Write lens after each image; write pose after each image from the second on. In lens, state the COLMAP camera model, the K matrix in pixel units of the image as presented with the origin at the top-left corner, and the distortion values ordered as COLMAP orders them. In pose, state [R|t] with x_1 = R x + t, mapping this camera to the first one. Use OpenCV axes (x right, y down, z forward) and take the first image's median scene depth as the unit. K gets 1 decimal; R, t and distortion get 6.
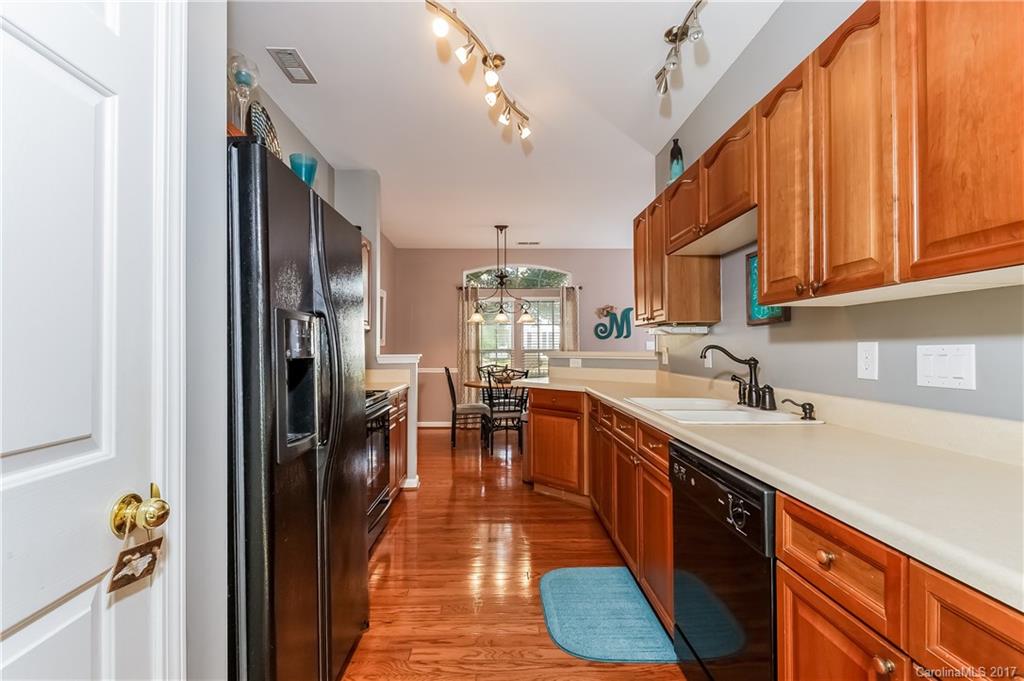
lens RADIAL K [[463.5, 0, 515.4], [0, 463.5, 345.7], [0, 0, 1]] dist [0.005348, -0.006183]
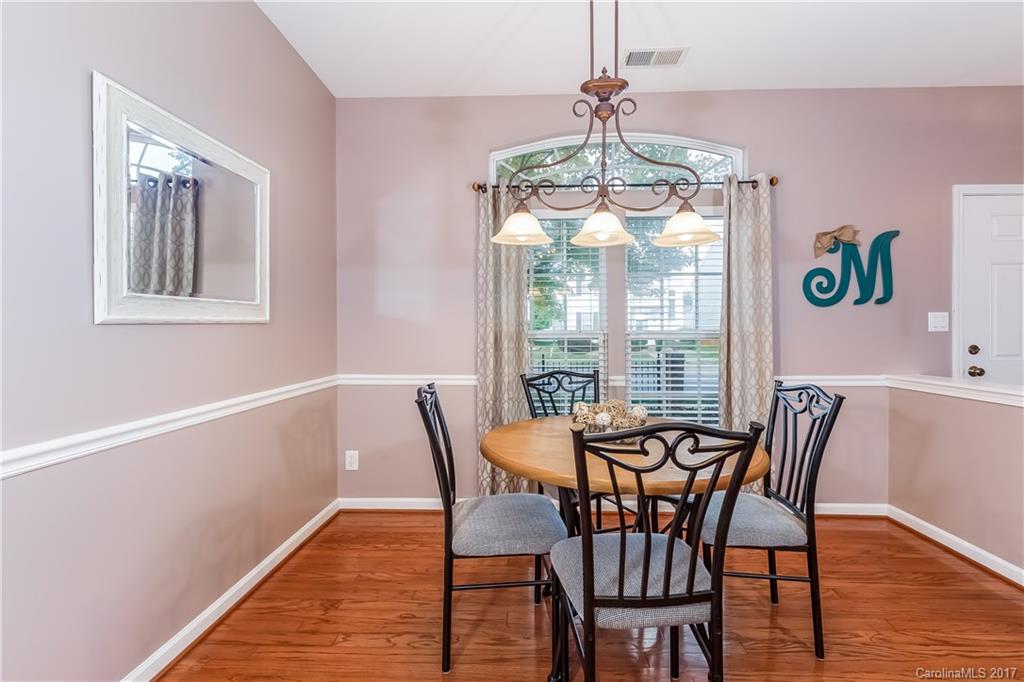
lens RADIAL K [[463.5, 0, 517.0], [0, 463.5, 344.7], [0, 0, 1]] dist [0.005348, -0.006183]
pose [[0.995524, -0.012112, -0.093726, -0.047328], [0.013771, 0.999759, 0.017083, 0.009125], [0.093497, -0.018298, 0.995451, 0.558846]]
